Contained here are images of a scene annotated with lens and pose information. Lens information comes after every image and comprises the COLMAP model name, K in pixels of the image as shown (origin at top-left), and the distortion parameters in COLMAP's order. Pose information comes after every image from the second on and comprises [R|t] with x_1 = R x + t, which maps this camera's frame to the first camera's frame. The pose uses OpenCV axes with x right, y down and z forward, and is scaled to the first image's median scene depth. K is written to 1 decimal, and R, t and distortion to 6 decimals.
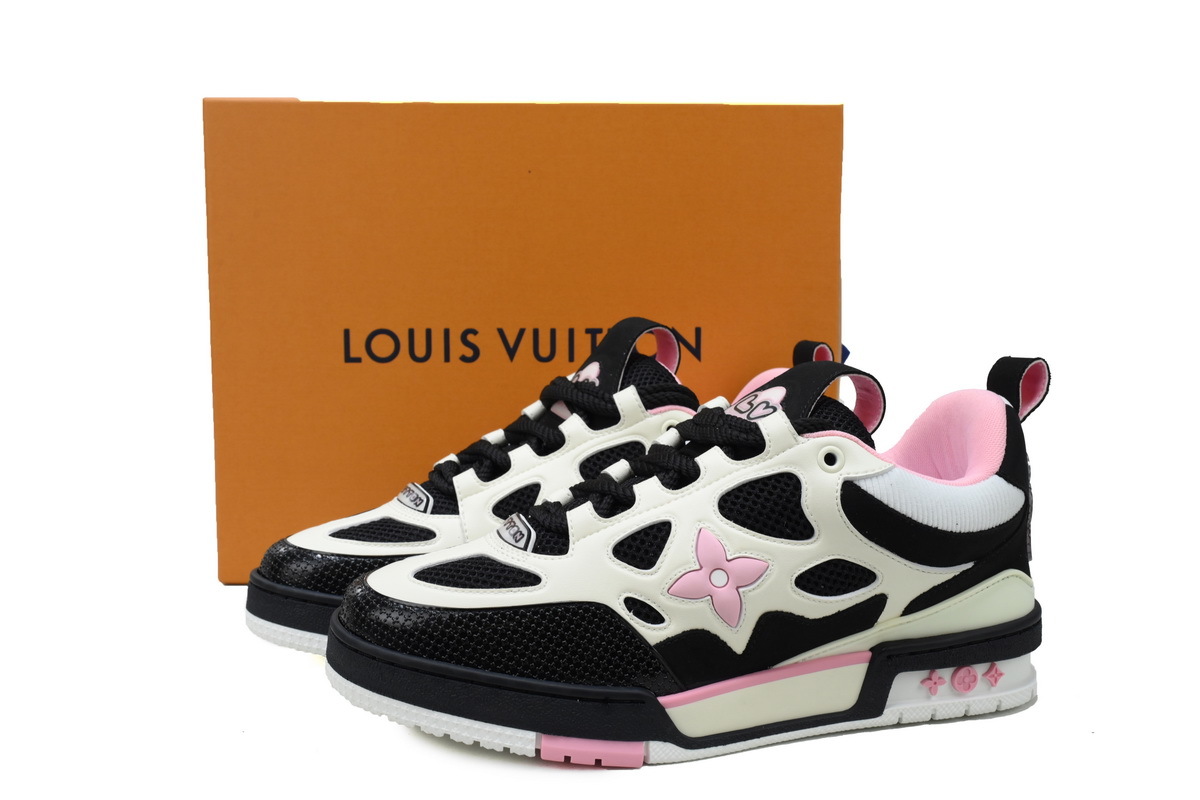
lens RADIAL K [[1192.7, 0, 595.4], [0, 1192.7, 400.9], [0, 0, 1]] dist [-0.024967, 0.000000]
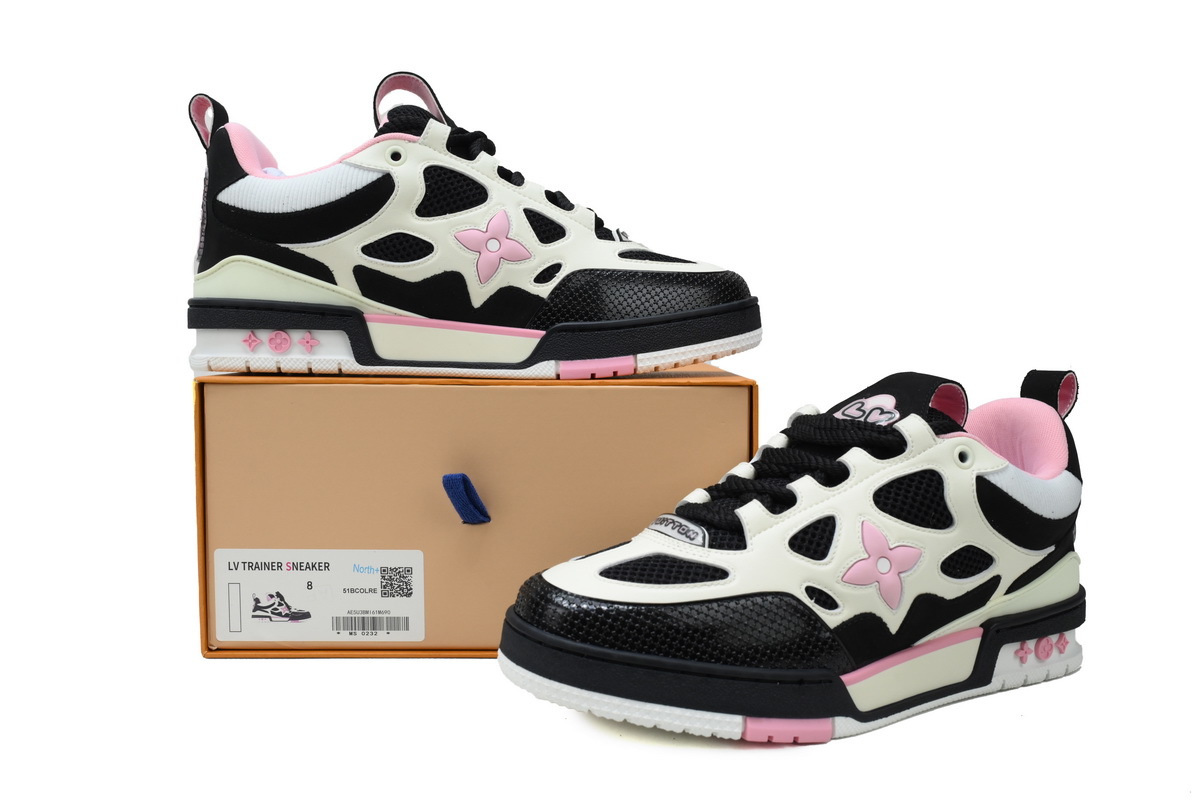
lens RADIAL K [[1192.7, 0, 605.3], [0, 1192.7, 398.1], [0, 0, 1]] dist [-0.024967, 0.000000]
pose [[0.962867, 0.002603, 0.269965, -0.437681], [0.002992, 0.999789, -0.020310, 0.014670], [-0.269961, 0.020364, 0.962656, 0.001767]]
